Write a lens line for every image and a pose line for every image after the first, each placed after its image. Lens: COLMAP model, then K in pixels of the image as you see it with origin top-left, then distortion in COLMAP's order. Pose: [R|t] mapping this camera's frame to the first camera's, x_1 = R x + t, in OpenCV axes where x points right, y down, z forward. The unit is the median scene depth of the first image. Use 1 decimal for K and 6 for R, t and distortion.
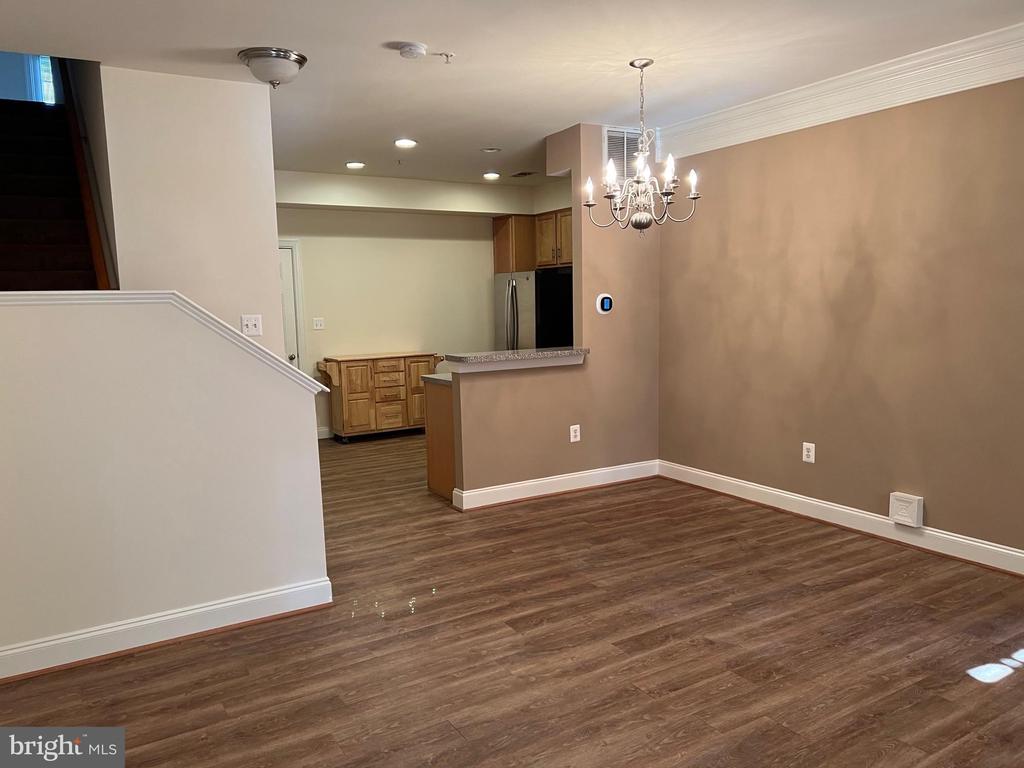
lens RADIAL K [[771.7, 0, 511.4], [0, 771.7, 377.7], [0, 0, 1]] dist [0.068329, -0.059575]
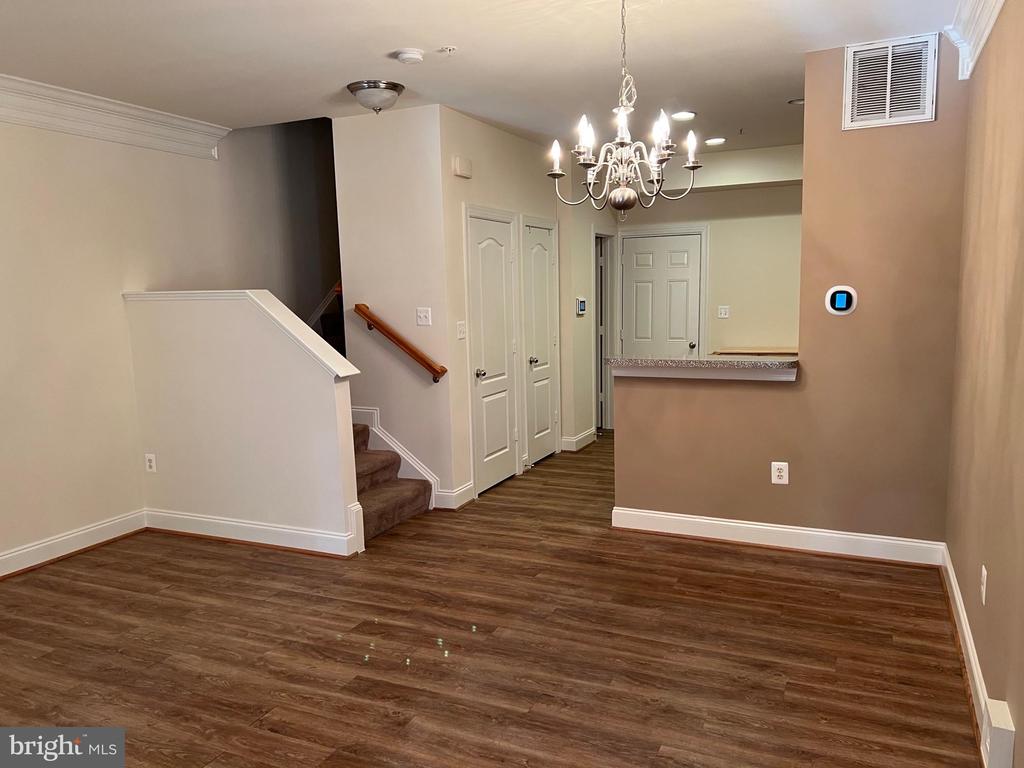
lens RADIAL K [[771.7, 0, 507.0], [0, 771.7, 378.3], [0, 0, 1]] dist [0.068329, -0.059575]
pose [[0.557835, 0.107175, -0.823003, 0.707557], [-0.079589, 0.993965, 0.075493, -0.071952], [0.826127, 0.023390, 0.562999, 0.451792]]
